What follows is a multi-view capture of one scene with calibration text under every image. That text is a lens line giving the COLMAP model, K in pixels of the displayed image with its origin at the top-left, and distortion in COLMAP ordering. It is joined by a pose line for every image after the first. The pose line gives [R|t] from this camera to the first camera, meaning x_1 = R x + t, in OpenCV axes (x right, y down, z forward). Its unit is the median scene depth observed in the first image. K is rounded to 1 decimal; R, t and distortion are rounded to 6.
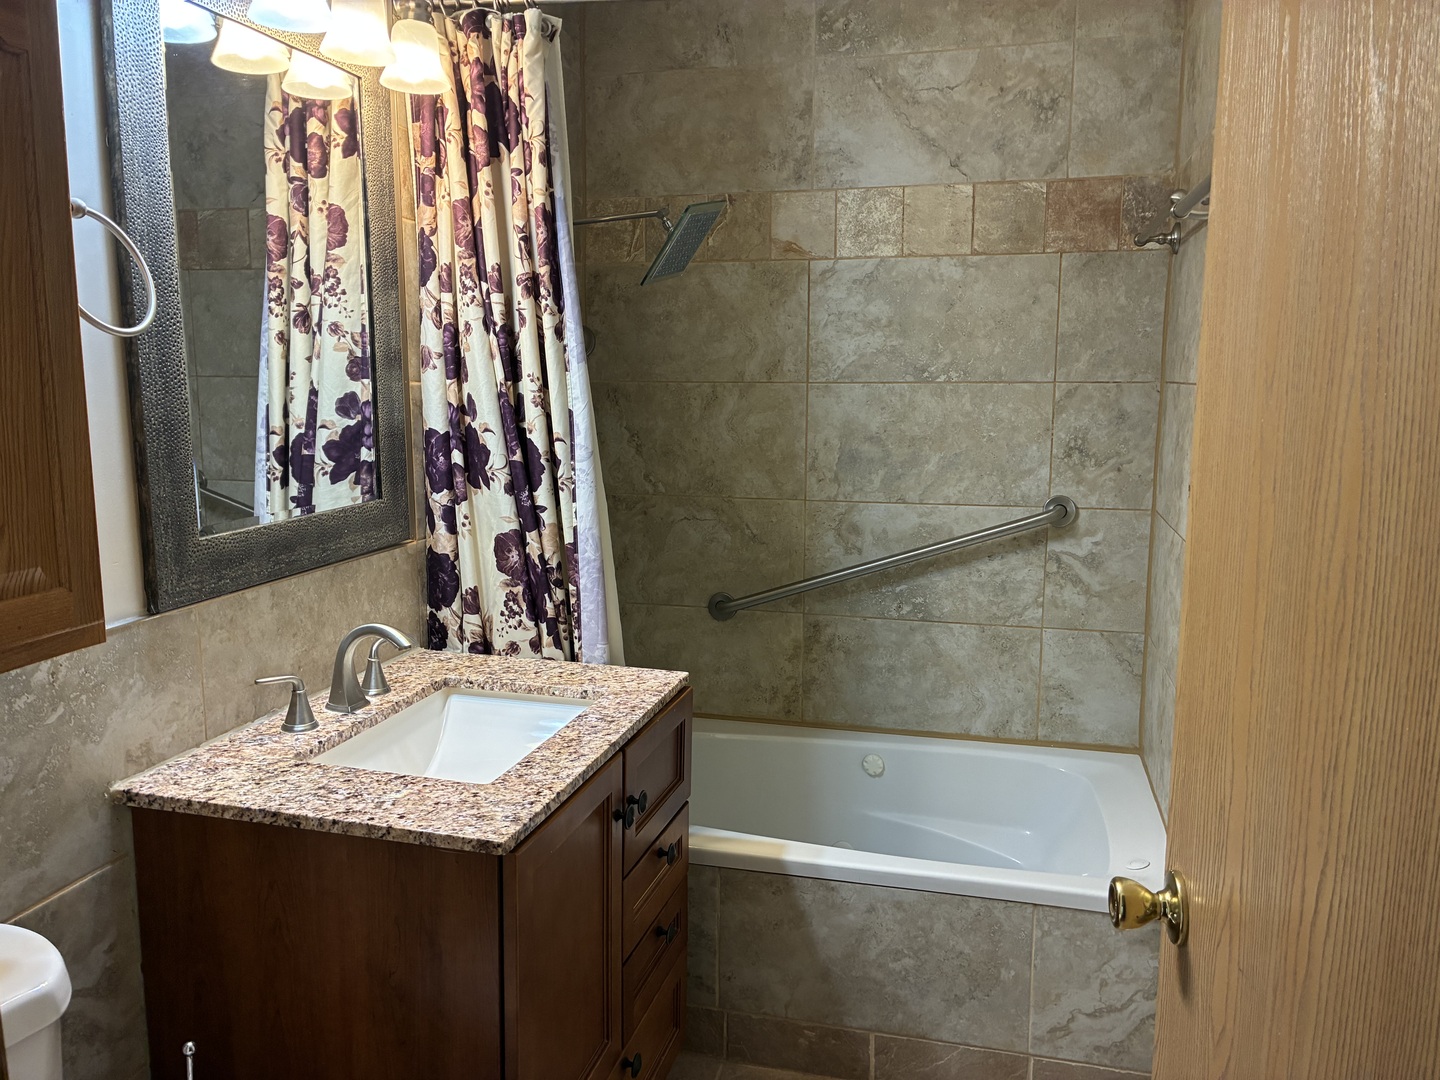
lens RADIAL K [[1098.9, 0, 735.7], [0, 1098.9, 547.9], [0, 0, 1]] dist [0.044435, -0.058574]
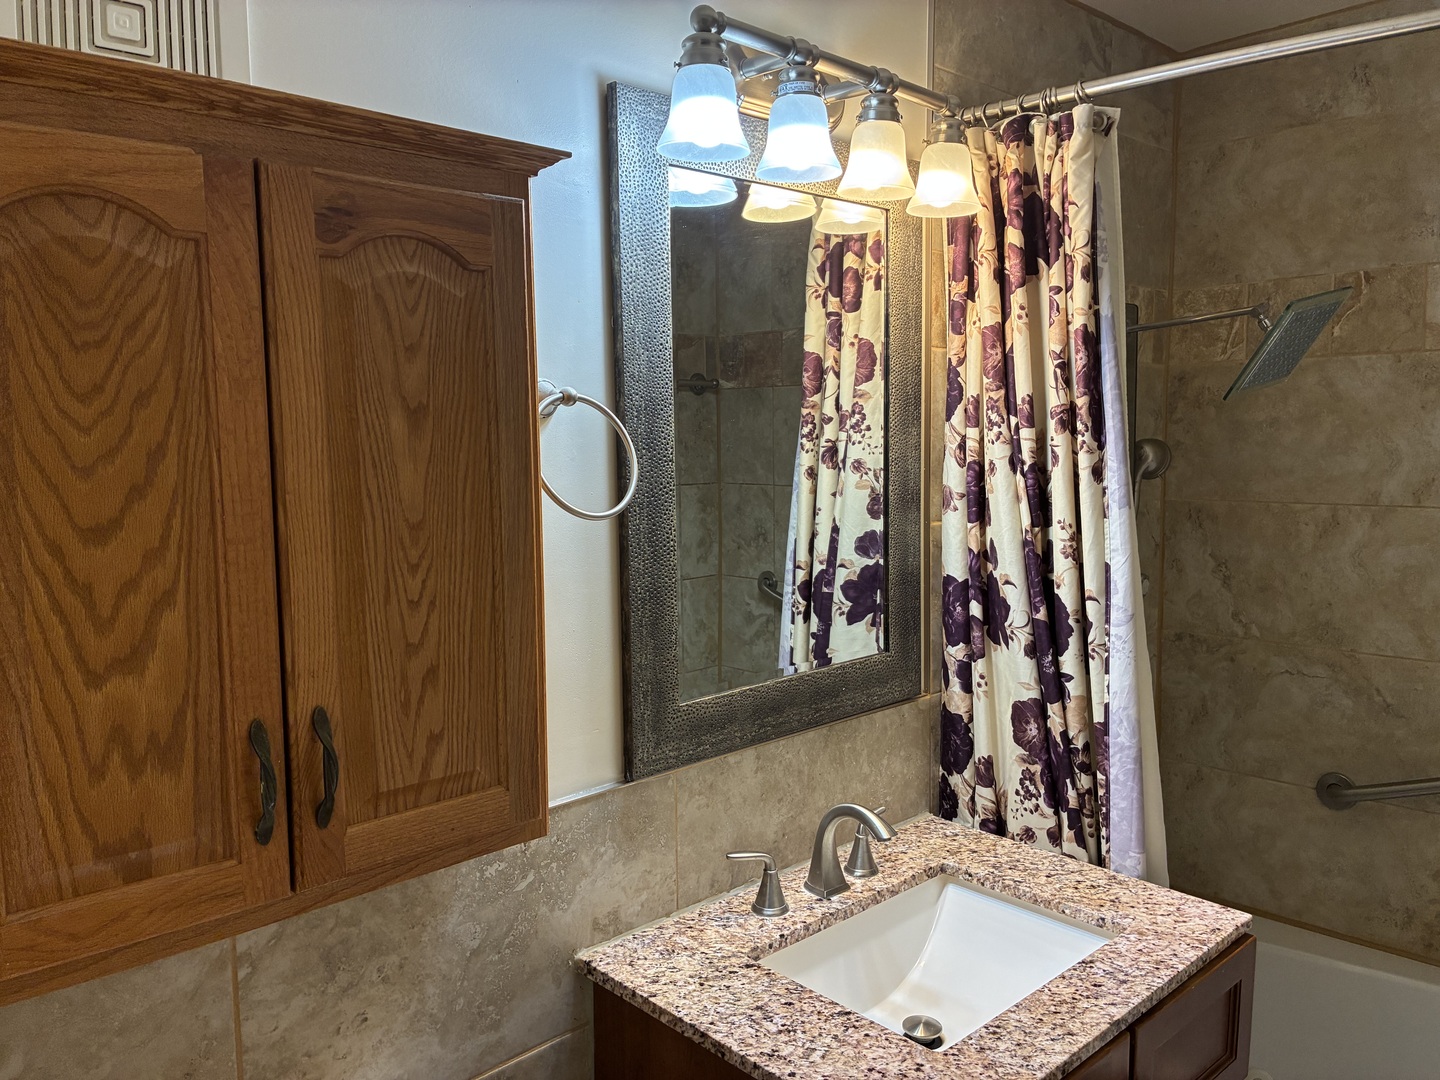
lens RADIAL K [[1098.9, 0, 724.8], [0, 1098.9, 532.9], [0, 0, 1]] dist [0.044435, -0.058574]
pose [[0.845081, 0.037291, -0.533336, 0.048896], [-0.070091, 0.996682, -0.041371, -0.094025], [0.530024, 0.072343, 0.844891, 0.142158]]
